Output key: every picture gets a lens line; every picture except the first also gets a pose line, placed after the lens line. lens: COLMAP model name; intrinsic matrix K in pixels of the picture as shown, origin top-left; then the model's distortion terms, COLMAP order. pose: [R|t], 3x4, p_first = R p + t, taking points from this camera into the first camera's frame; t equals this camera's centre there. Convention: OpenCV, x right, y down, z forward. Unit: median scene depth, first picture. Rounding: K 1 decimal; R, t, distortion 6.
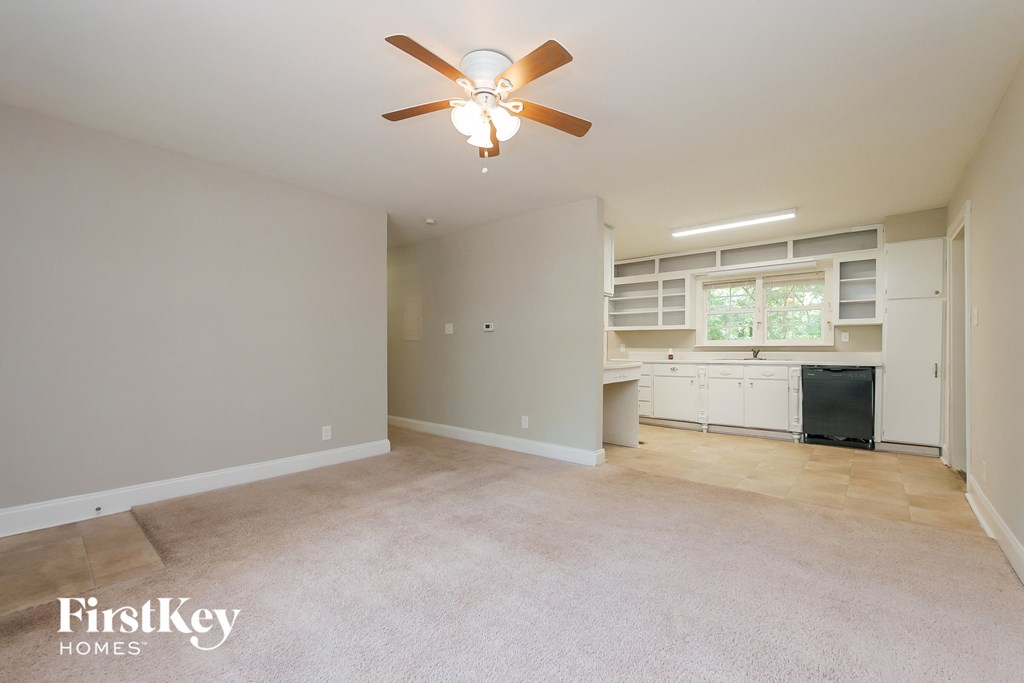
lens RADIAL K [[427.6, 0, 512.6], [0, 427.6, 358.6], [0, 0, 1]] dist [0.000122, -0.000056]
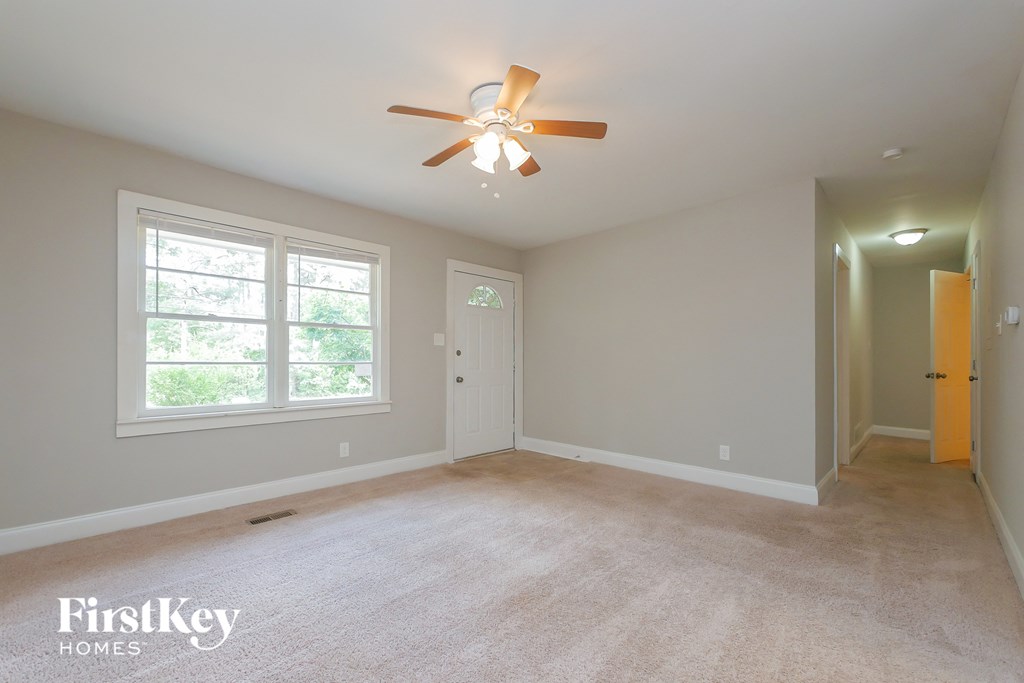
lens RADIAL K [[427.6, 0, 512.6], [0, 427.6, 358.6], [0, 0, 1]] dist [0.000122, -0.000056]
pose [[-0.069975, -0.015764, -0.997424, 0.742072], [-0.034674, 0.999309, -0.013361, -0.002530], [0.996946, 0.033650, -0.070473, 0.846454]]
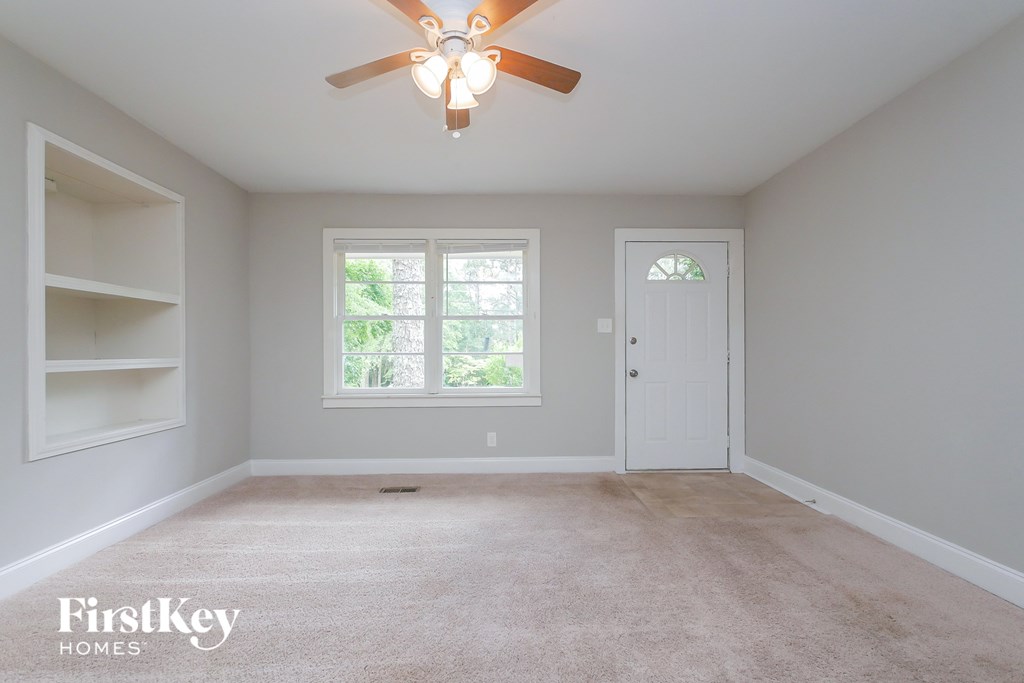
lens RADIAL K [[422.8, 0, 512.1], [0, 422.8, 353.5], [0, 0, 1]] dist [-0.000092, -0.000027]
pose [[-0.740334, -0.005672, -0.672216, 0.290908], [-0.024287, 0.999537, 0.018315, -0.015136], [0.671801, 0.029886, -0.740129, 1.263854]]
